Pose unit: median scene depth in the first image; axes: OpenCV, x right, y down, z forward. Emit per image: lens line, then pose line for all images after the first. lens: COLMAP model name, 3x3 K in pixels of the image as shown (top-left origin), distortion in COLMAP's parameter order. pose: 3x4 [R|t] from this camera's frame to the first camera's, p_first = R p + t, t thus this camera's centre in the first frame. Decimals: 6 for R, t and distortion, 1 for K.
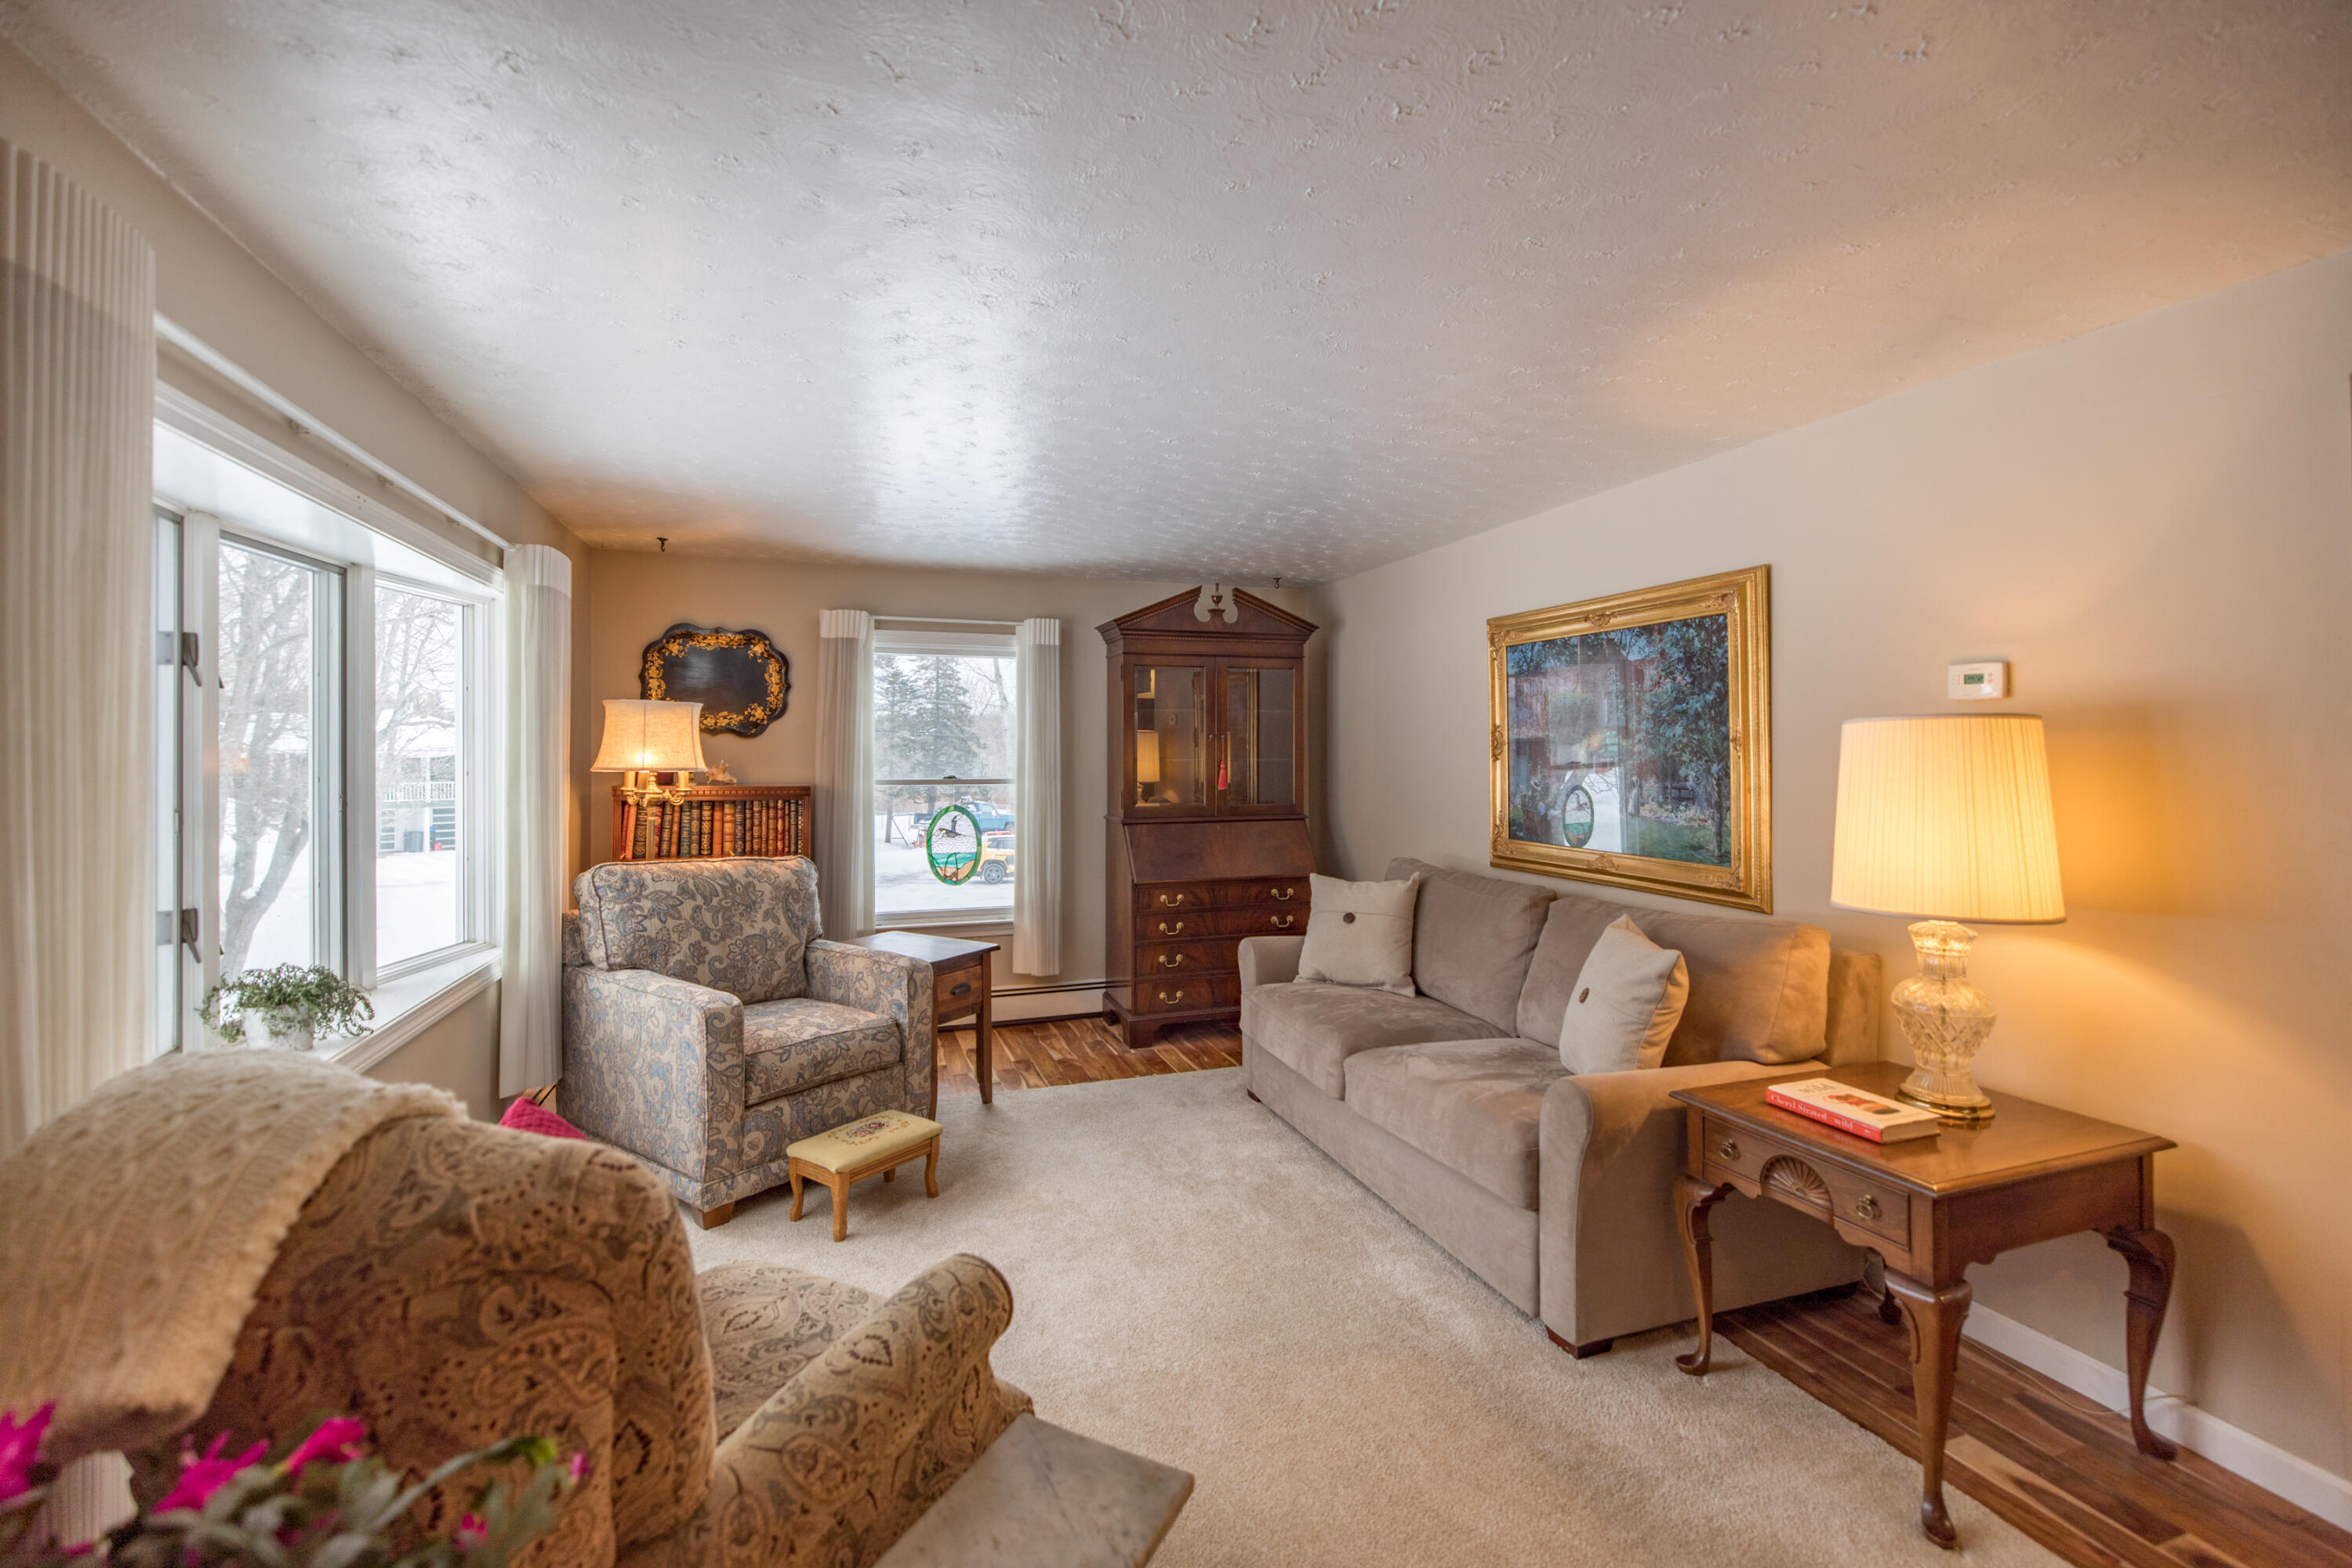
lens RADIAL K [[1003.8, 0, 1174.6], [0, 1003.8, 759.8], [0, 0, 1]] dist [-0.001148, -0.000131]
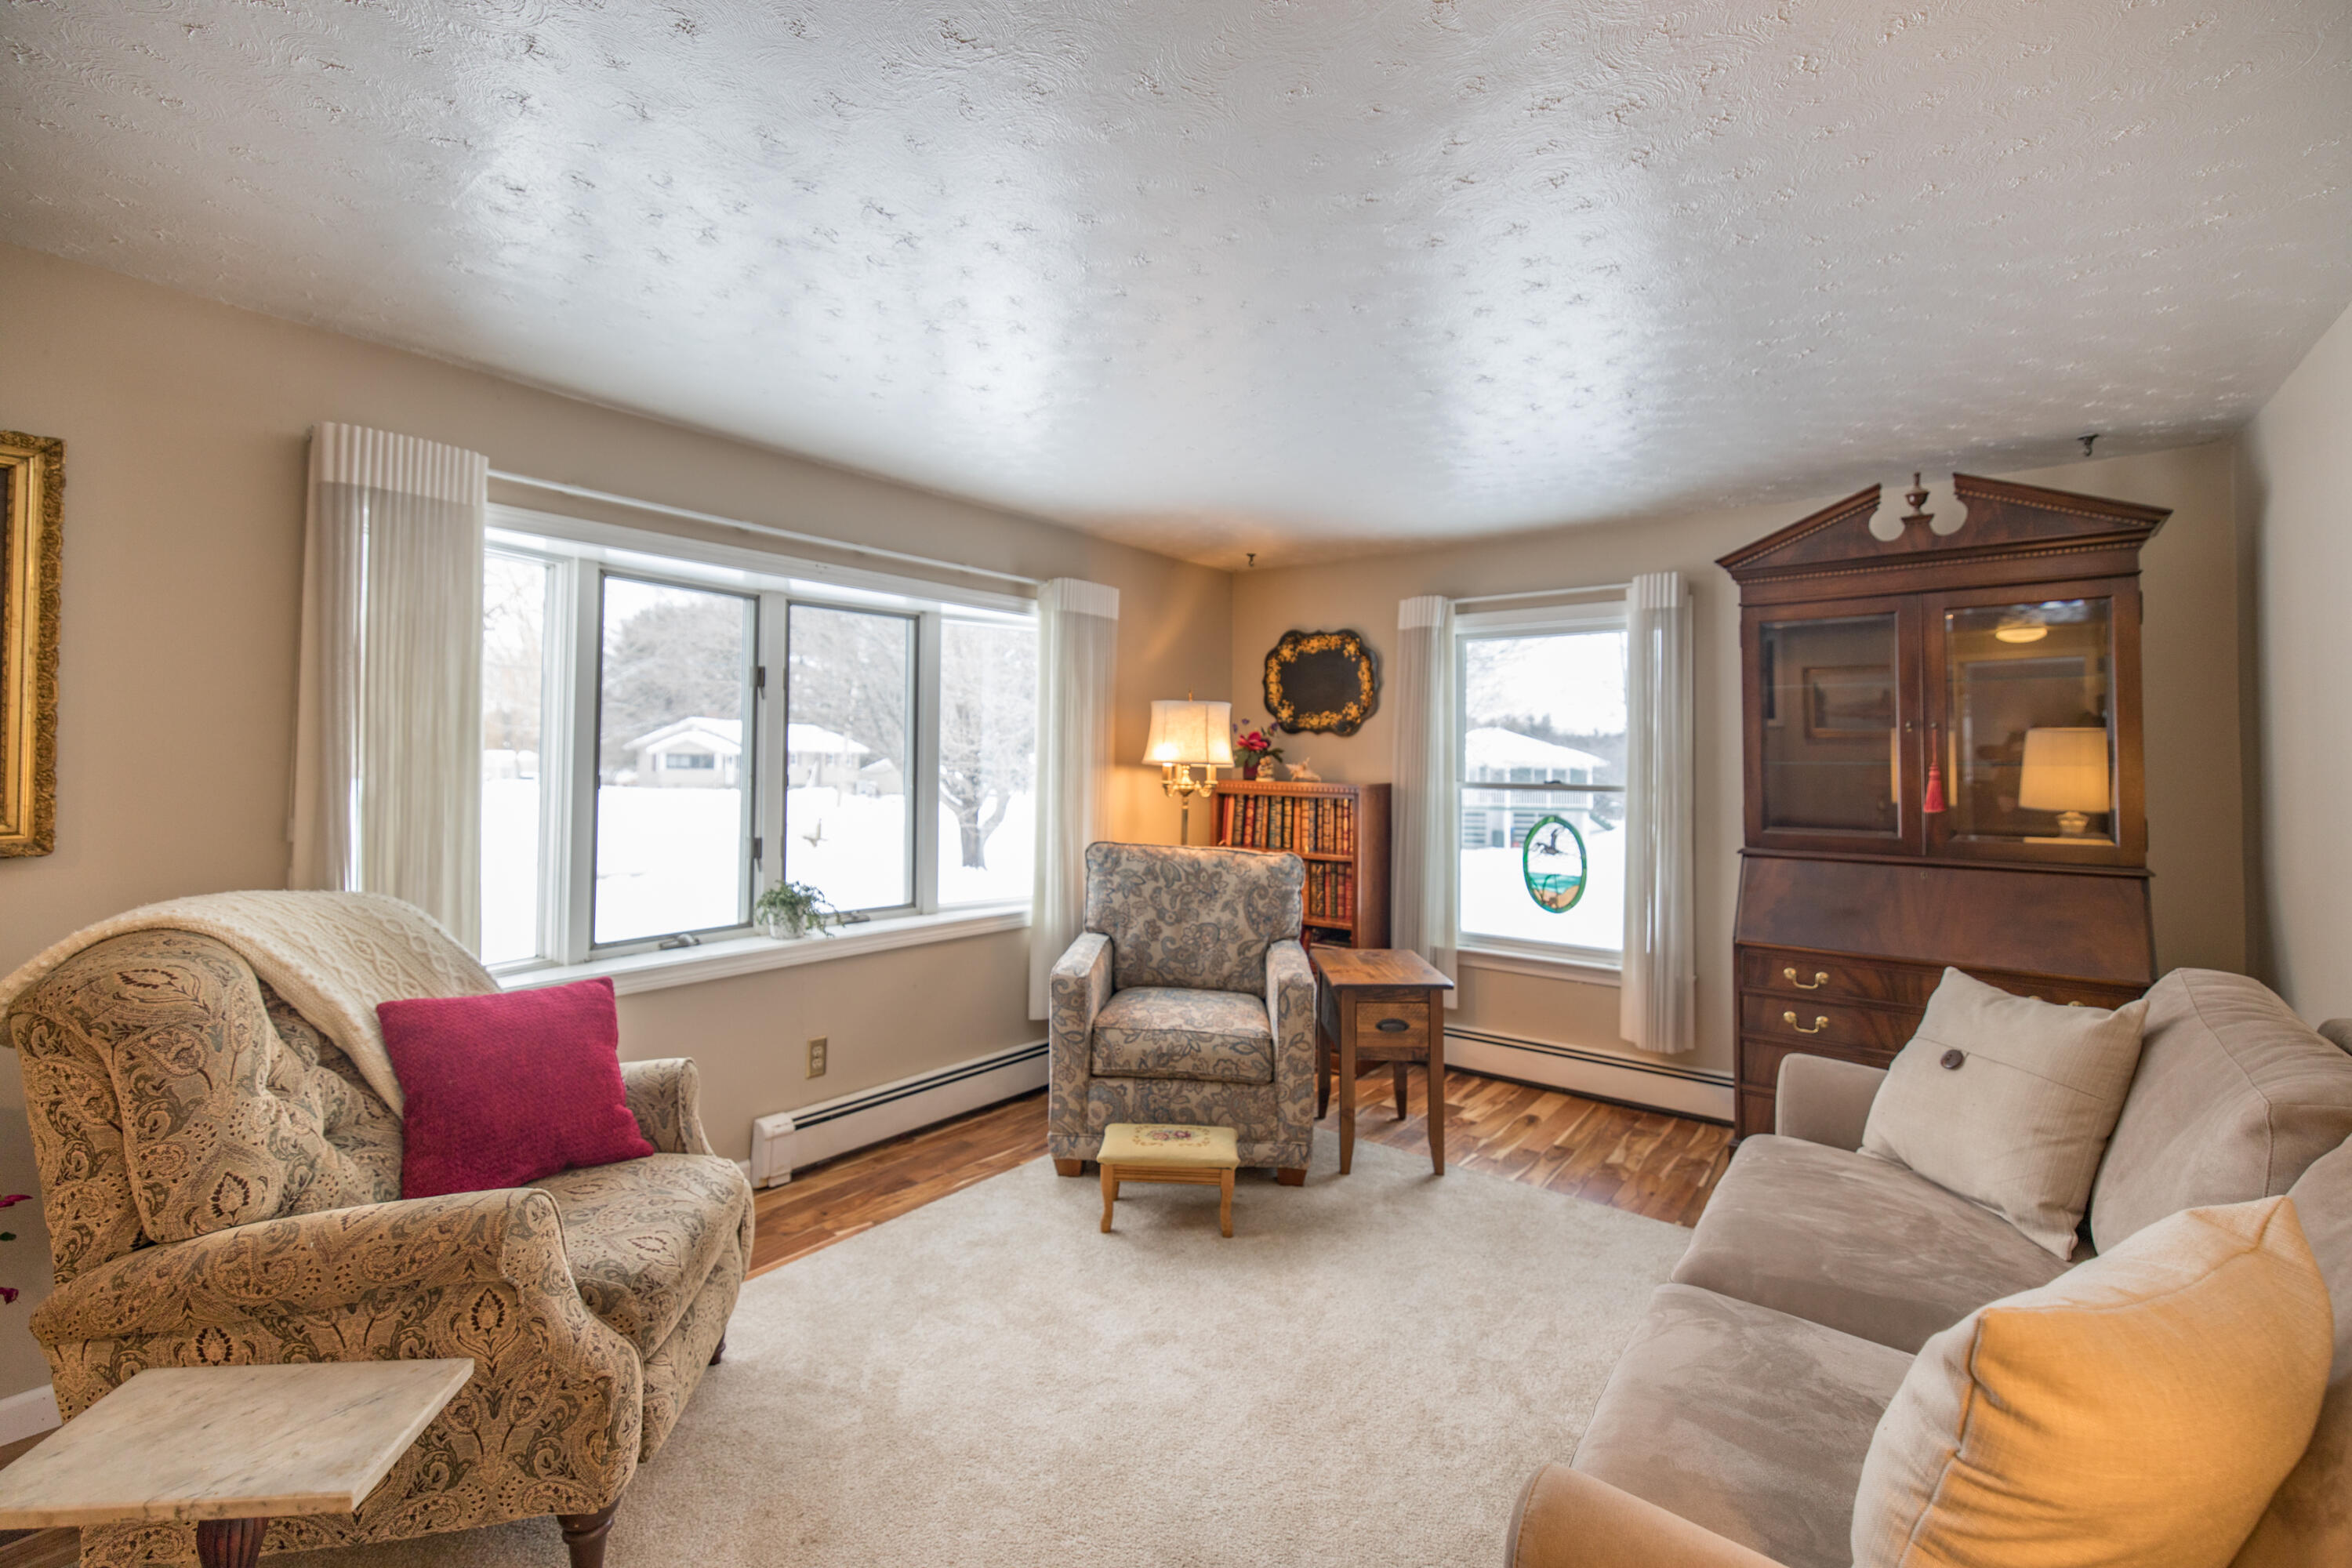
lens RADIAL K [[1003.8, 0, 1169.3], [0, 1003.8, 749.5], [0, 0, 1]] dist [-0.001148, -0.000131]
pose [[0.536645, -0.003891, -0.843799, 0.391242], [-0.017233, 0.999730, -0.015570, 0.011573], [0.843632, 0.022896, 0.536433, 0.369398]]
